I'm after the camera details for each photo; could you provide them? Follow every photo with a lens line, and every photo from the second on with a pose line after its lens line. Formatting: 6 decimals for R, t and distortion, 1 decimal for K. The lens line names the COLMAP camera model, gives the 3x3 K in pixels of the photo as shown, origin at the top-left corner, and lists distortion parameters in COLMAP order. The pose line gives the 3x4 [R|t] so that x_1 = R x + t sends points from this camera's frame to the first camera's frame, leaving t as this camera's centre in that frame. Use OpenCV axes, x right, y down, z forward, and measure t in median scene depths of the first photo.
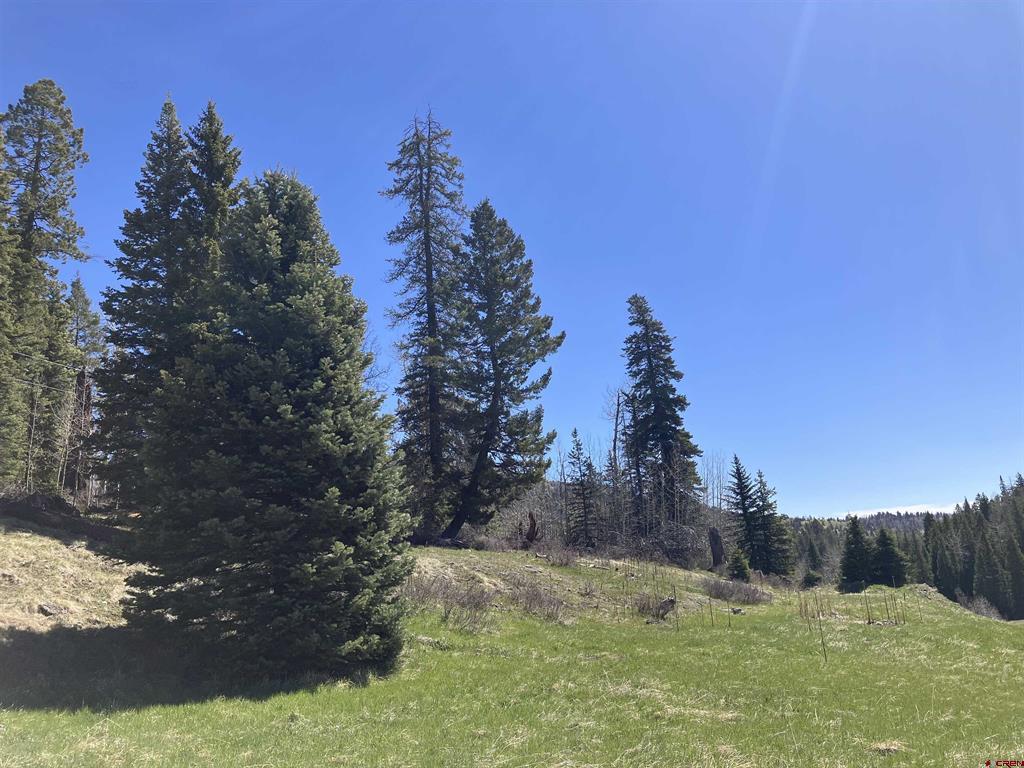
lens RADIAL K [[824.3, 0, 512.0], [0, 824.3, 365.0], [0, 0, 1]] dist [0.049801, -0.076323]
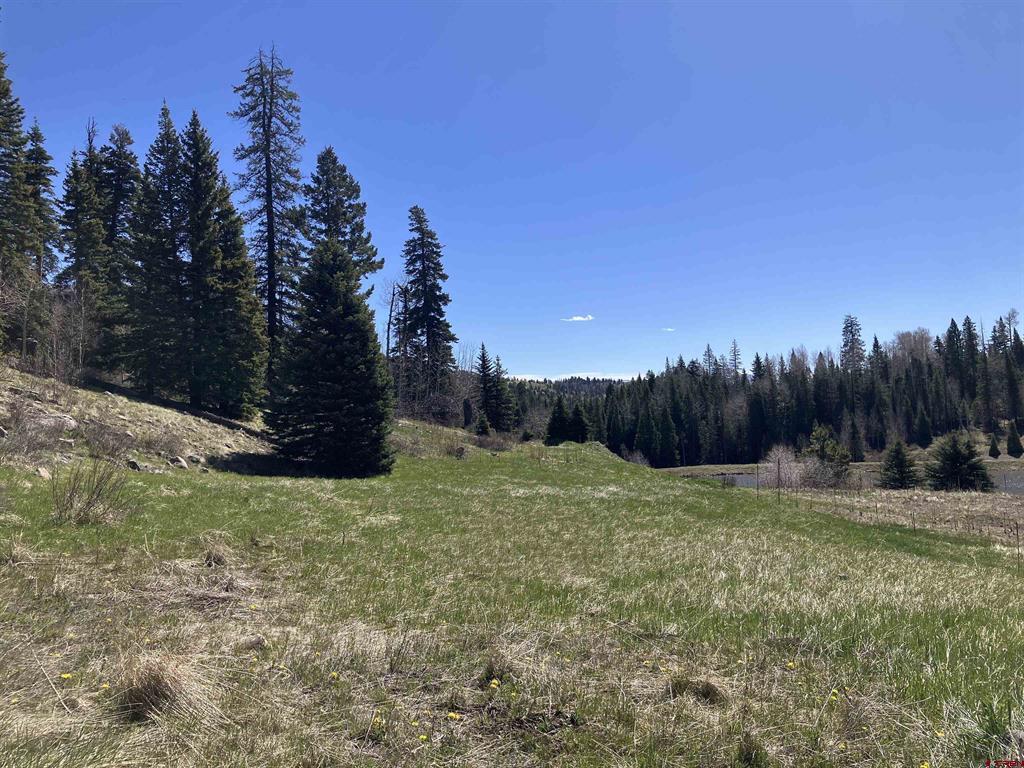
lens RADIAL K [[861.1, 0, 512.0], [0, 861.1, 384.0], [0, 0, 1]] dist [-0.005868, 0.058985]
pose [[0.940785, 0.046900, 0.335745, -0.136217], [-0.113172, 0.977017, 0.180639, -0.077395], [-0.319556, -0.207940, 0.924470, -0.282554]]
